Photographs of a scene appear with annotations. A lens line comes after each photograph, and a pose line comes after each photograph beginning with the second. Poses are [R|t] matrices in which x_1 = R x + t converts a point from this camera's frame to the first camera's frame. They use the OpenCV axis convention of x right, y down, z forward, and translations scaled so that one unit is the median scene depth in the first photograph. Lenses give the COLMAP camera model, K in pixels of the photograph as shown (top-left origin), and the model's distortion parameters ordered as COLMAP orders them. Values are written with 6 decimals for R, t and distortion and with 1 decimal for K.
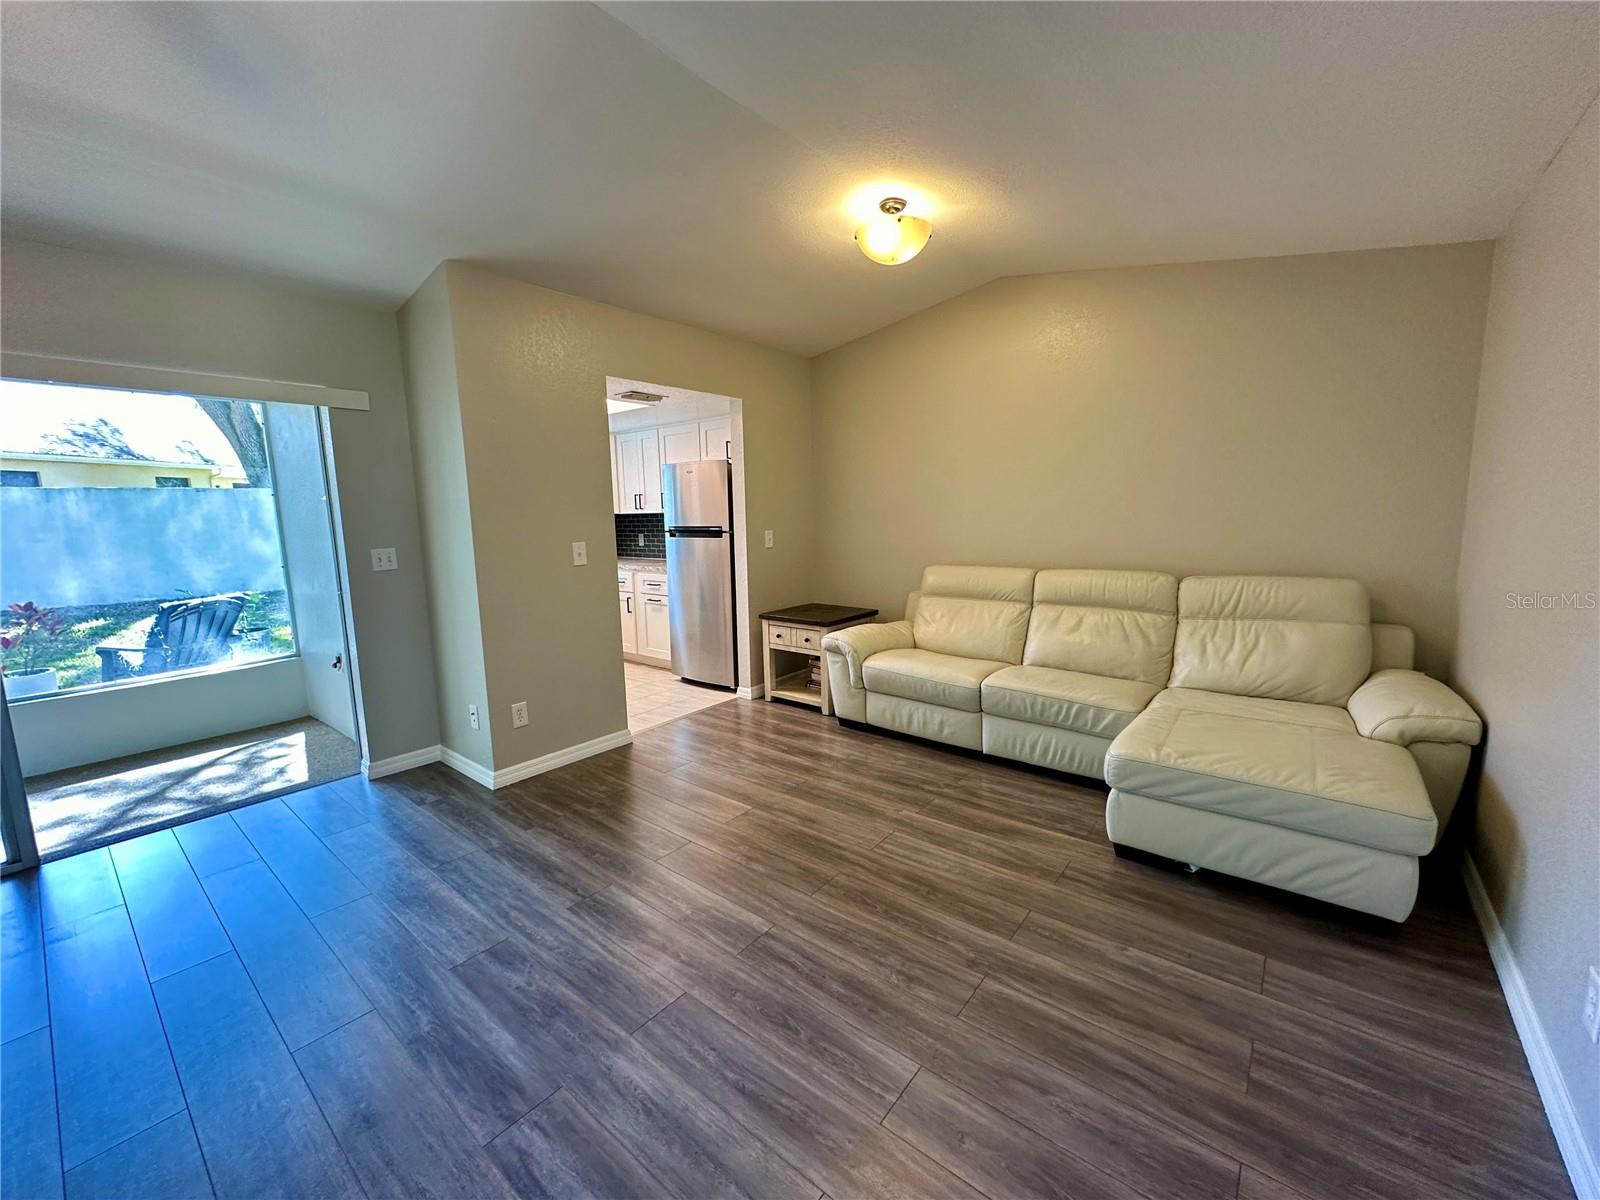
lens RADIAL K [[641.2, 0, 800.0], [0, 641.2, 600.0], [0, 0, 1]] dist [-0.000488, -0.000047]
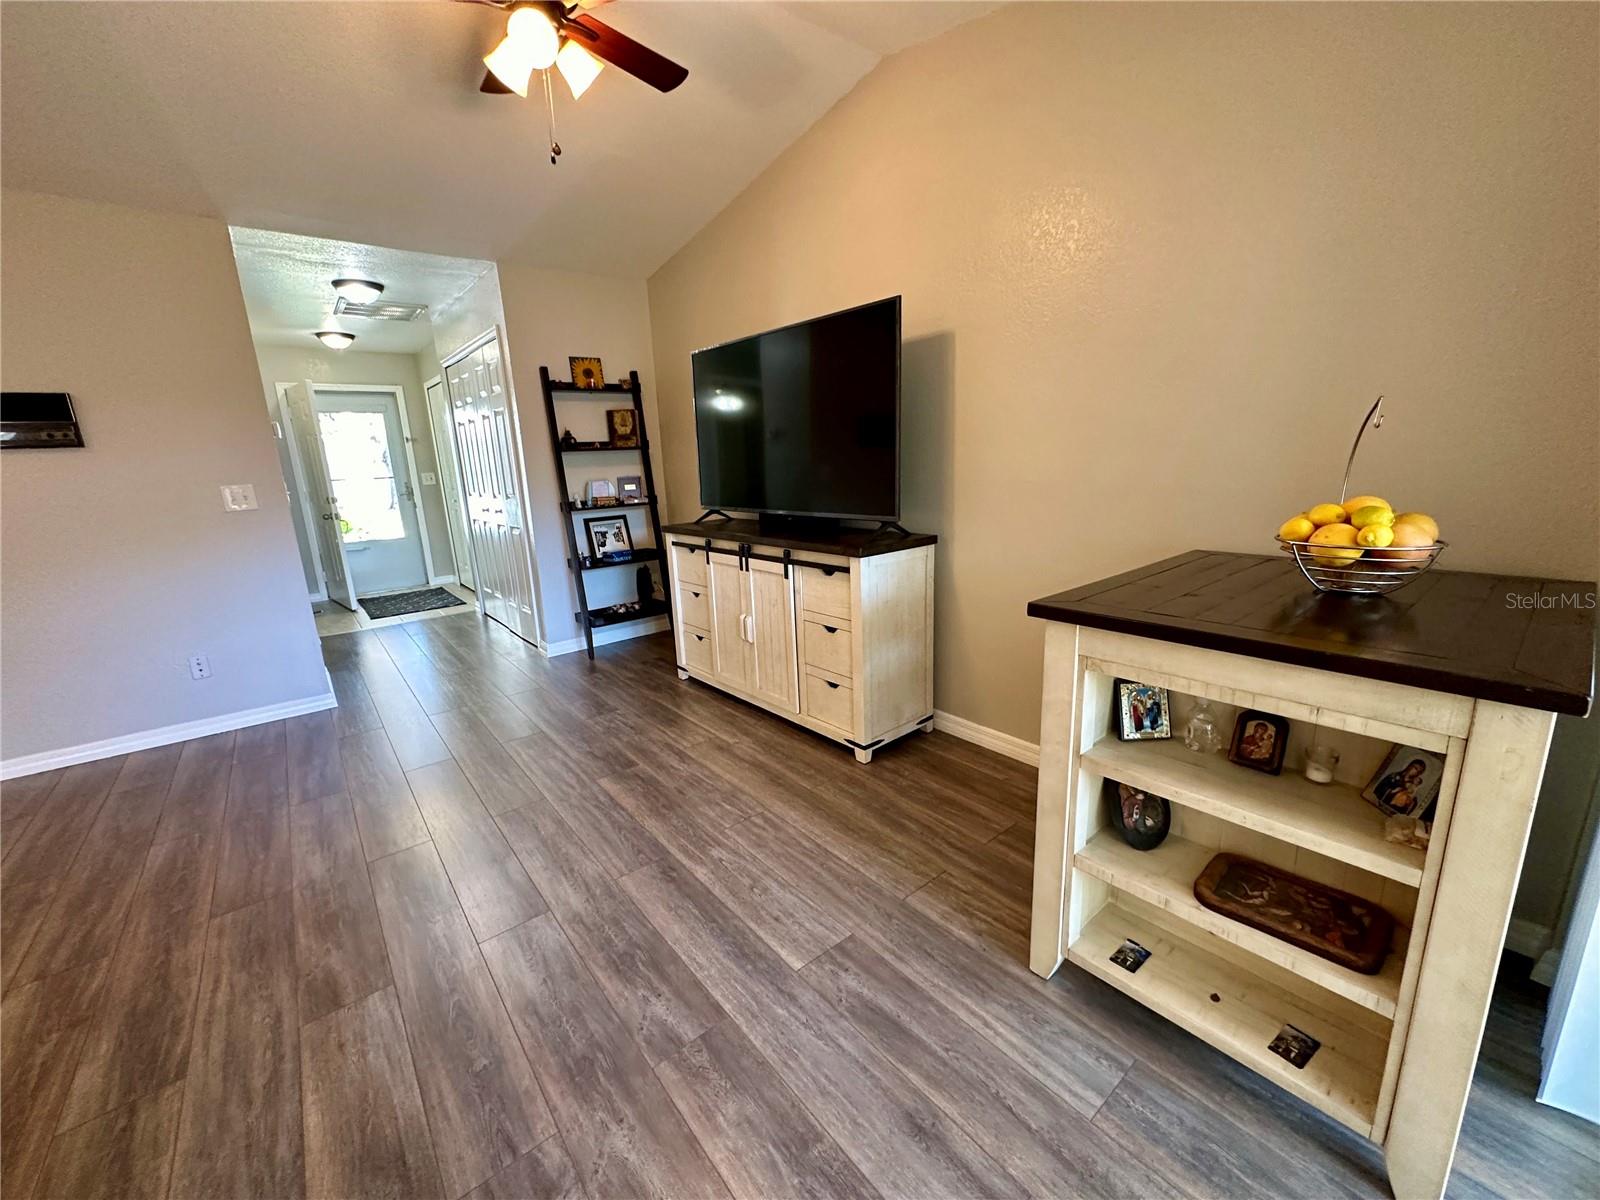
lens RADIAL K [[640.0, 0, 800.0], [0, 640.0, 600.0], [0, 0, 1]] dist [-0.002298, 0.000305]
pose [[-0.977332, 0.015250, 0.211164, -0.933222], [0.090525, 0.931729, 0.351690, -0.091671], [-0.191385, 0.362834, -0.911989, 1.113210]]
